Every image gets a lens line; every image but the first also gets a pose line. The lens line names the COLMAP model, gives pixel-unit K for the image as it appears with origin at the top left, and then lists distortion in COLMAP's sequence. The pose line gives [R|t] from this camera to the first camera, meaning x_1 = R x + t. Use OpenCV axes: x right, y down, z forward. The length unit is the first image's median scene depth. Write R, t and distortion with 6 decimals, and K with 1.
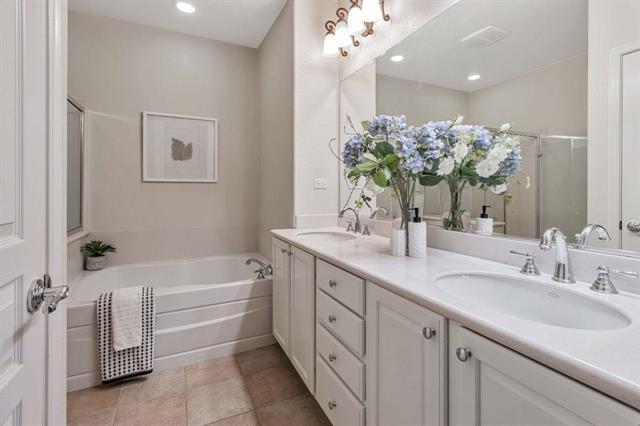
lens RADIAL K [[309.9, 0, 317.6], [0, 309.9, 192.5], [0, 0, 1]] dist [0.005380, 0.000890]
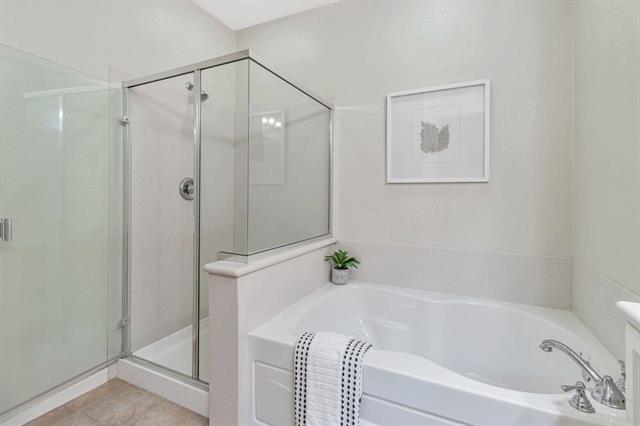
lens RADIAL K [[309.9, 0, 317.6], [0, 309.9, 192.5], [0, 0, 1]] dist [0.005380, 0.000890]
pose [[0.639647, -0.001859, -0.768666, -0.070852], [-0.008927, 0.999912, -0.009846, -0.002522], [0.768617, 0.013160, 0.639574, 0.370979]]
